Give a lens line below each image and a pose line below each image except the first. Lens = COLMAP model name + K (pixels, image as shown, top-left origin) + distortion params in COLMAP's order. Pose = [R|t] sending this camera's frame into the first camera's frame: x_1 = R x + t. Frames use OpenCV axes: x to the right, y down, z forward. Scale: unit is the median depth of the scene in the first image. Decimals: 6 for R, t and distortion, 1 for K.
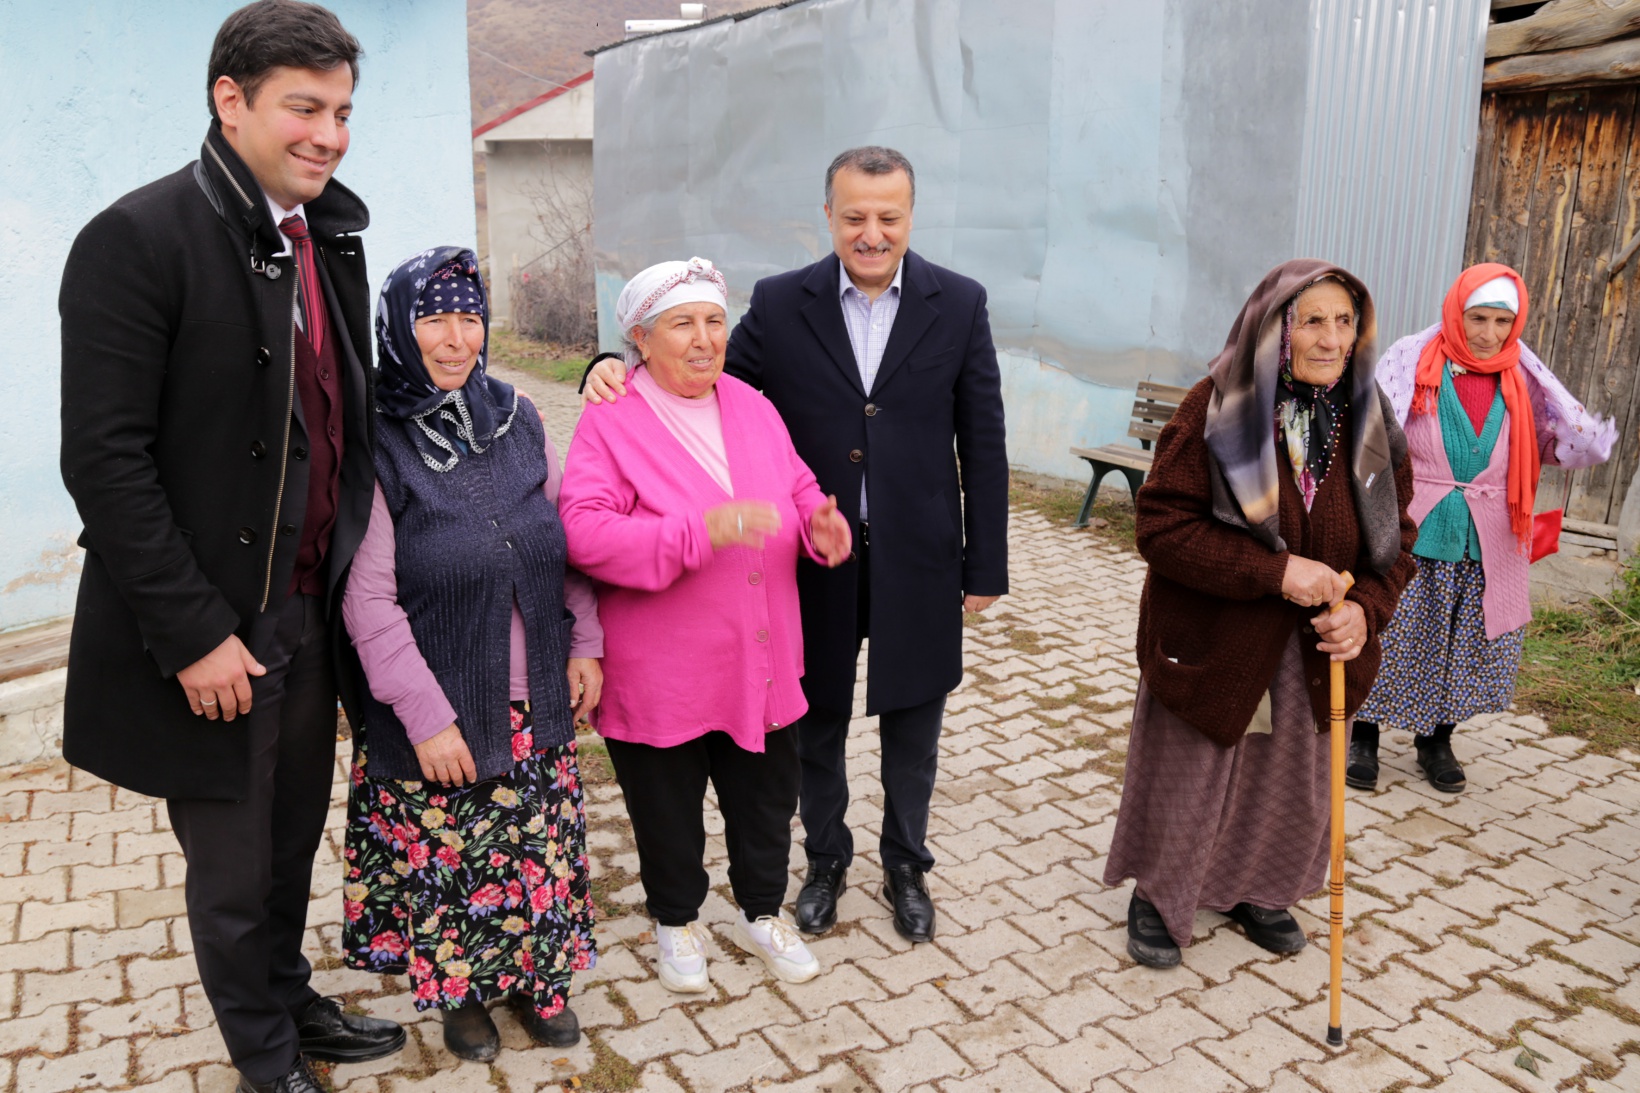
lens RADIAL K [[1266.6, 0, 725.8], [0, 1266.6, 523.8], [0, 0, 1]] dist [-0.121540, 0.066962]
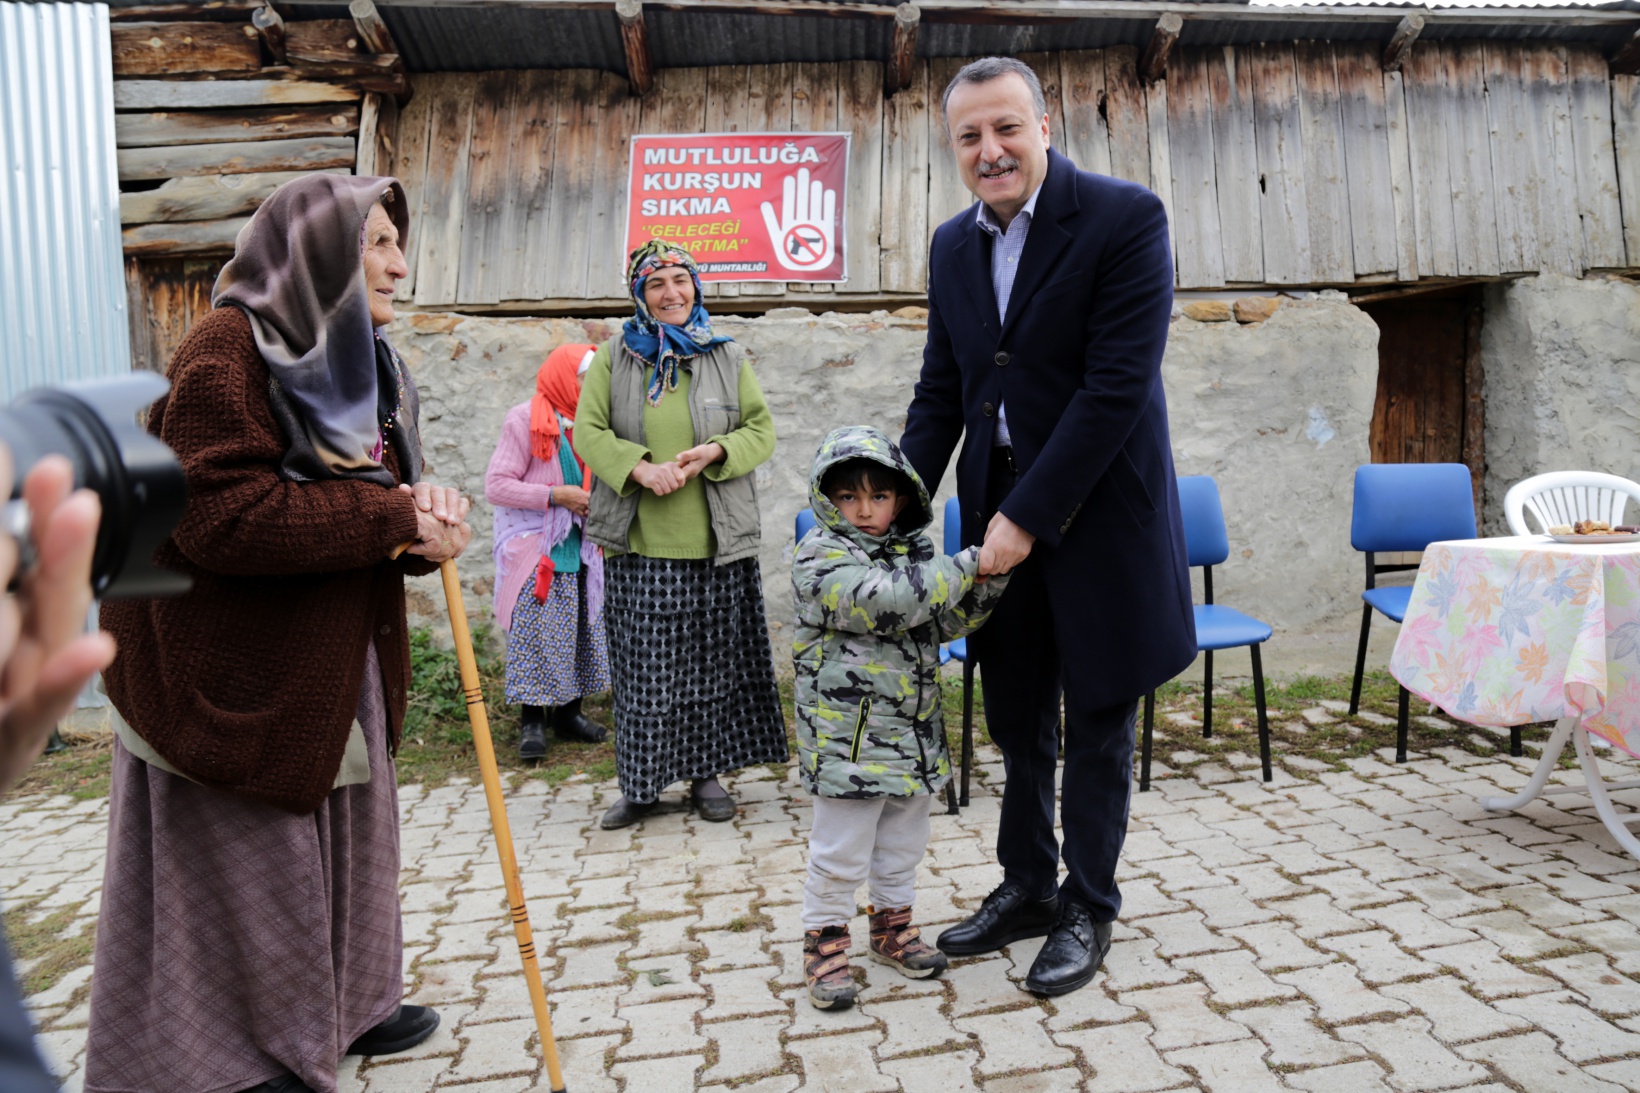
lens RADIAL K [[1111.7, 0, 825.8], [0, 1111.7, 551.2], [0, 0, 1]] dist [-0.131863, 0.072059]
pose [[0.325790, -0.083253, 0.941769, -0.061369], [0.274050, 0.961666, -0.009792, 0.066898], [-0.904852, 0.261282, 0.336117, 0.214615]]
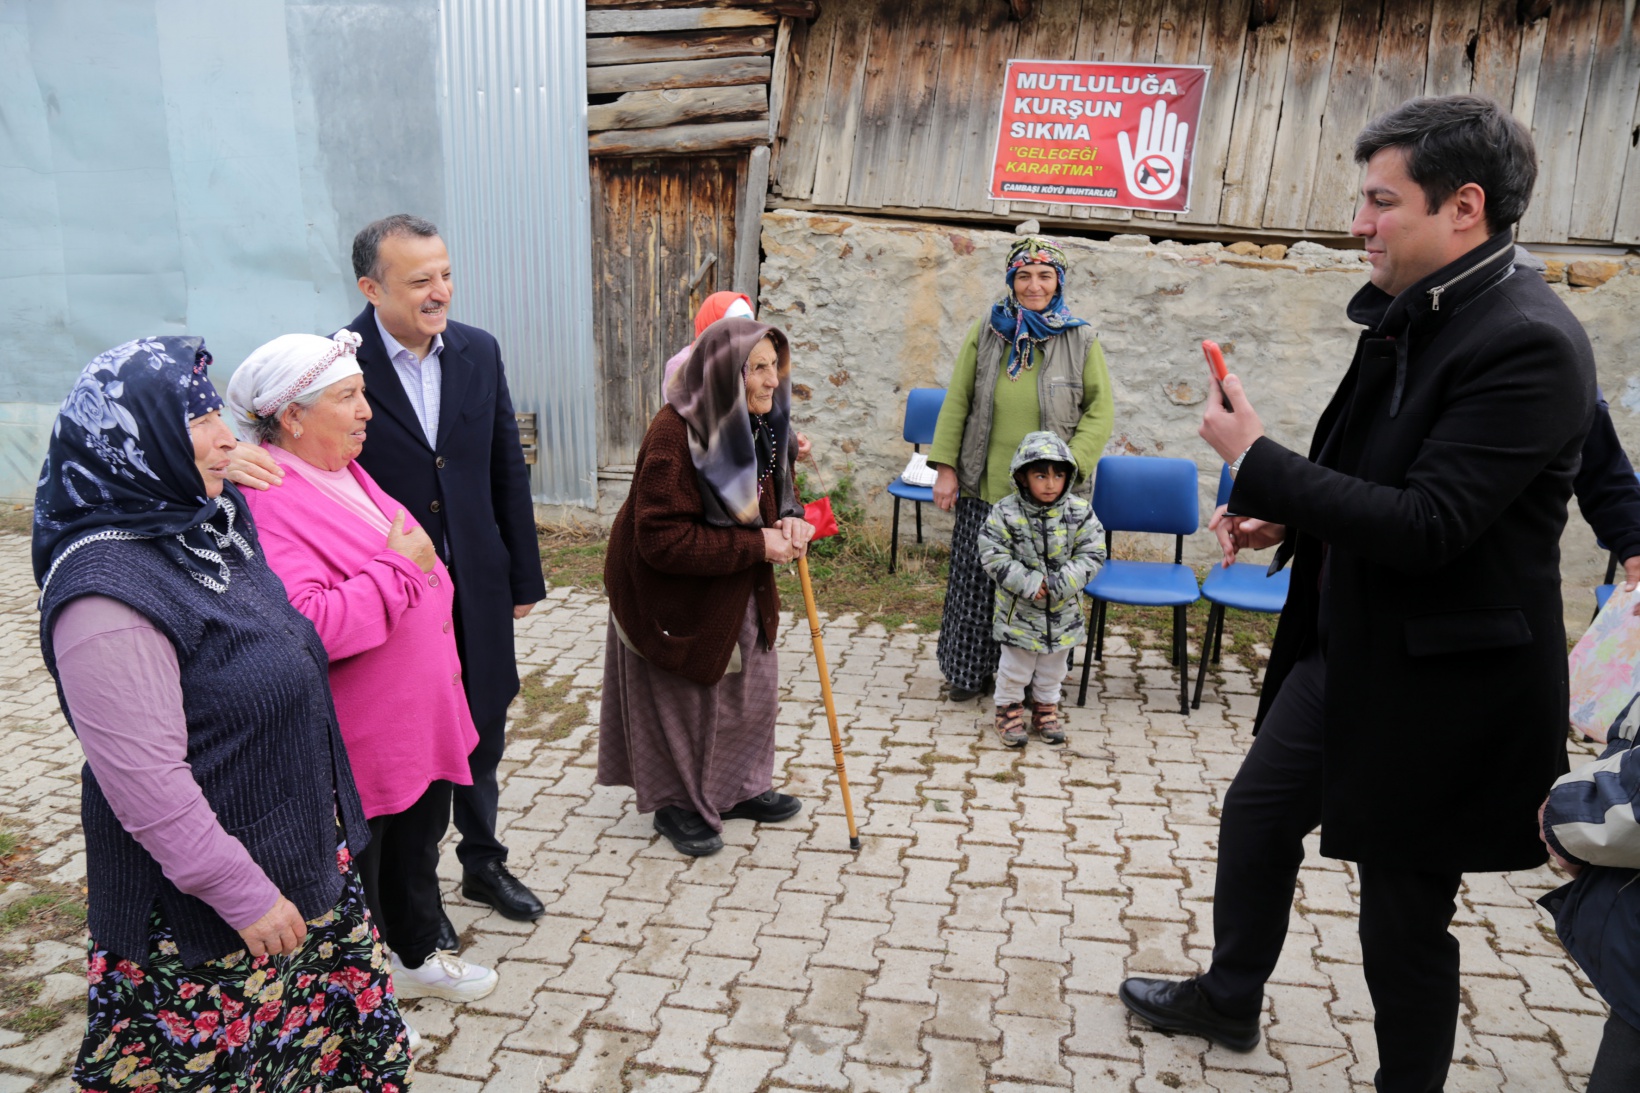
lens RADIAL K [[1113.2, 0, 820.0], [0, 1113.2, 546.5], [0, 0, 1]] dist [-0.125415, 0.065582]
pose [[0.615583, -0.203830, 0.761256, -0.212489], [0.180219, 0.976786, 0.115806, -0.036679], [-0.767189, 0.065905, 0.638027, 0.083052]]
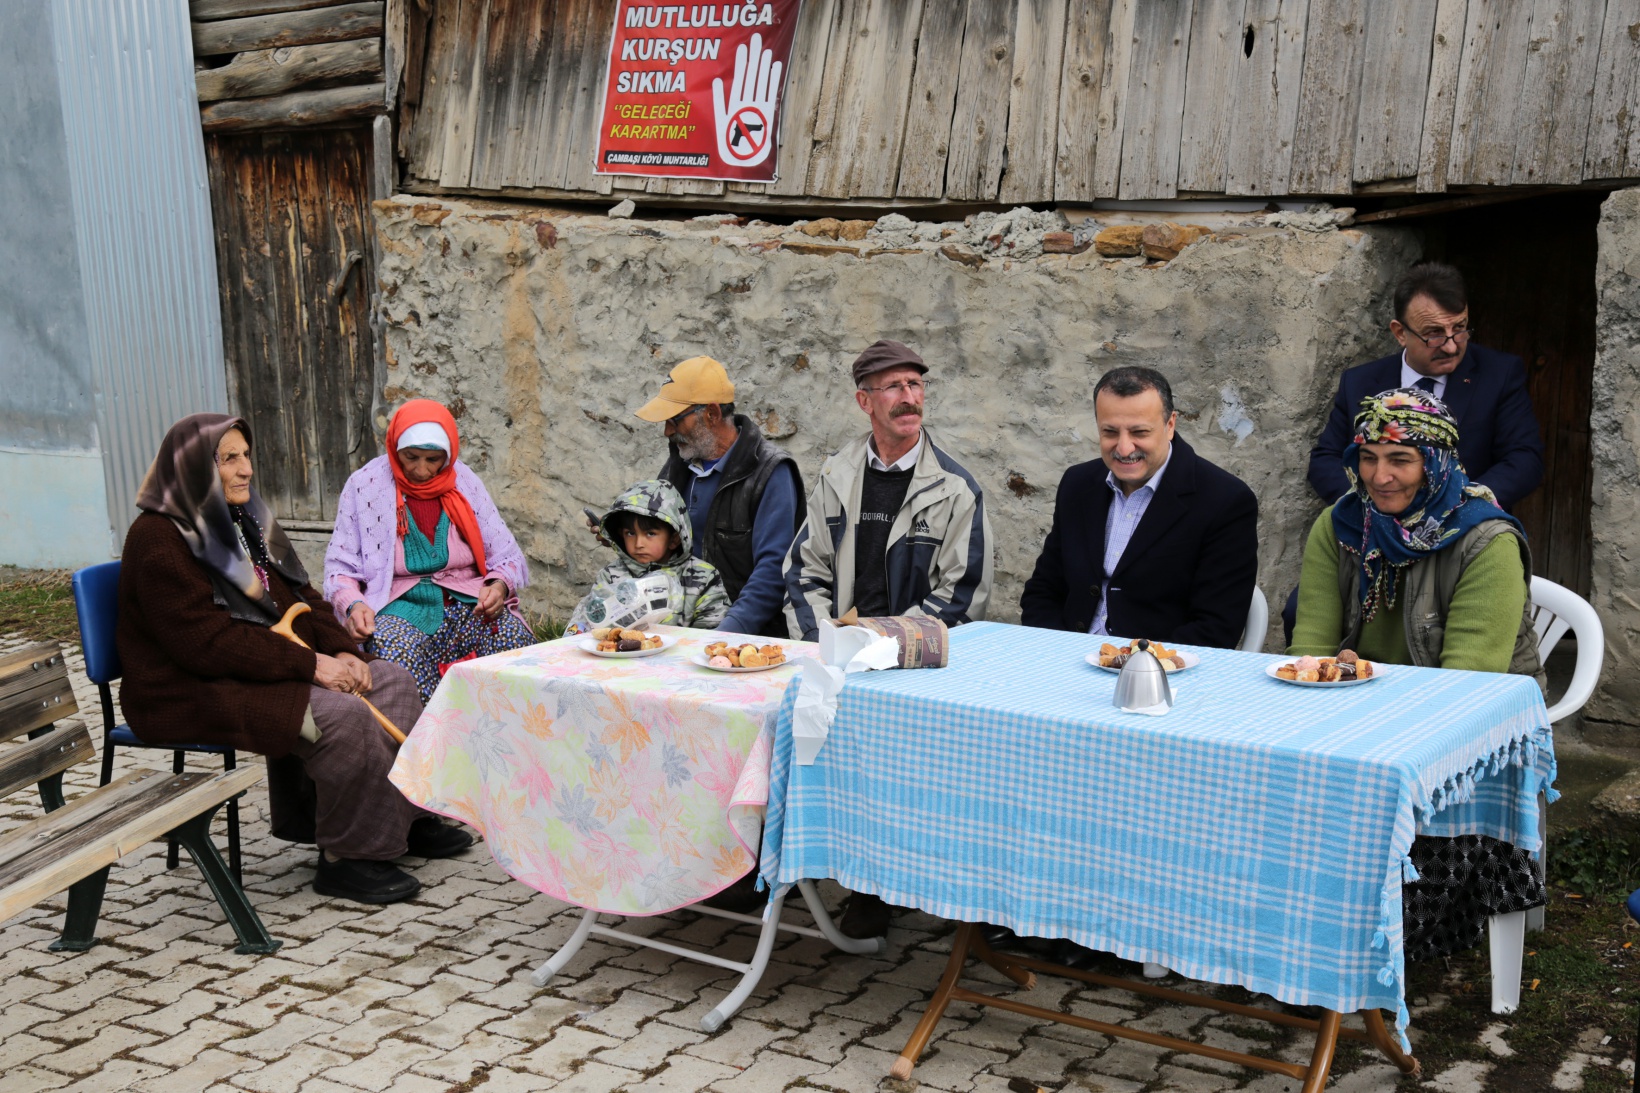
lens RADIAL K [[1965.2, 0, 885.2], [0, 1965.2, 554.5], [0, 0, 1]] dist [0.023403, 0.128768]
pose [[0.831410, -0.111814, 0.544294, 0.139032], [0.153451, 0.987654, -0.031505, 0.159070], [-0.534051, 0.109716, 0.838303, -0.755127]]
